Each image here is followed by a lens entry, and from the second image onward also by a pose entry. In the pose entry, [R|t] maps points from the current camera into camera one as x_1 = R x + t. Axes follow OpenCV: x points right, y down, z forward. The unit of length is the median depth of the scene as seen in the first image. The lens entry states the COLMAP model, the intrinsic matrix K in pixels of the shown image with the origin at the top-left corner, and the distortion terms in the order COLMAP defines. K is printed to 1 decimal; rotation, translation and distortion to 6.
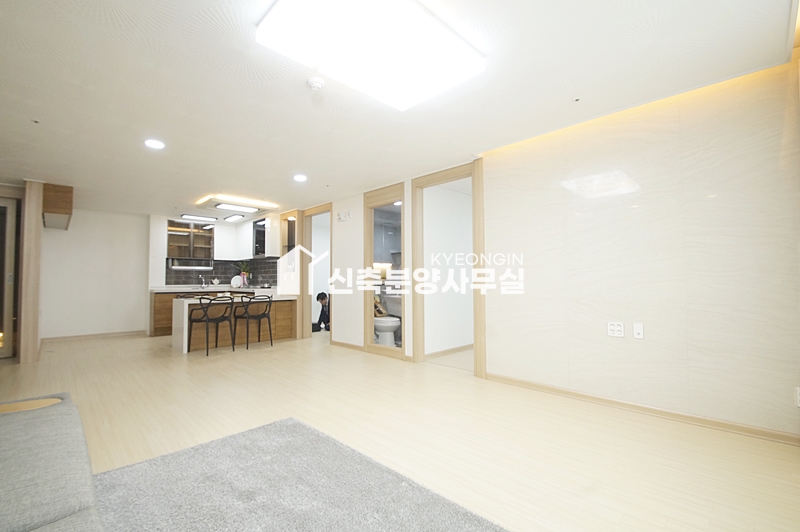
lens RADIAL K [[352.6, 0, 382.7], [0, 352.6, 268.7], [0, 0, 1]] dist [0.001421, -0.009941]
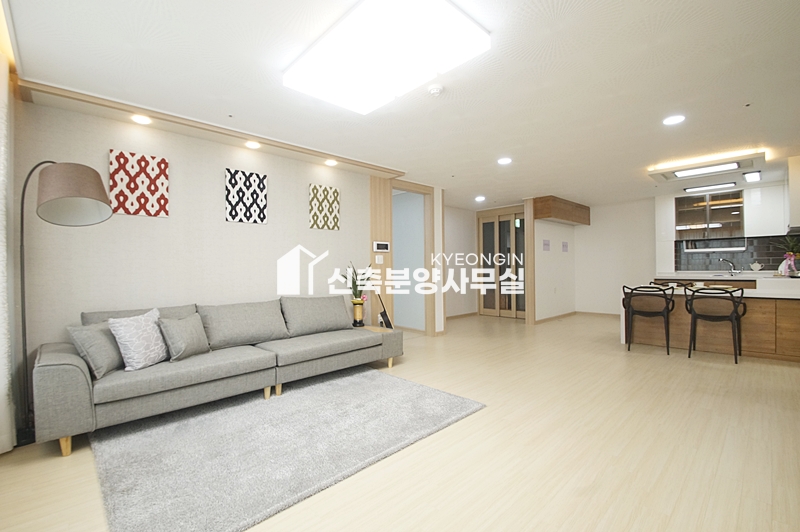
lens RADIAL K [[352.6, 0, 382.7], [0, 352.6, 268.7], [0, 0, 1]] dist [0.001421, -0.009941]
pose [[-0.024643, 0.007004, -0.999672, 0.294799], [0.047601, 0.998849, 0.005825, 0.000254], [0.998562, -0.047442, -0.024948, 0.278418]]
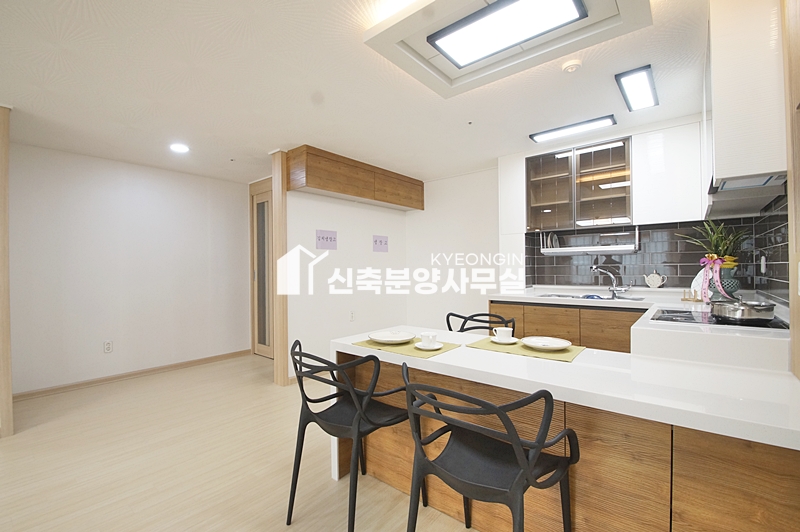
lens RADIAL K [[352.6, 0, 382.7], [0, 352.6, 268.7], [0, 0, 1]] dist [0.001421, -0.009941]
pose [[0.090446, 0.005245, -0.995888, -0.121356], [0.045211, 0.998934, 0.009367, 0.007068], [0.994875, -0.045872, 0.090112, 0.740855]]
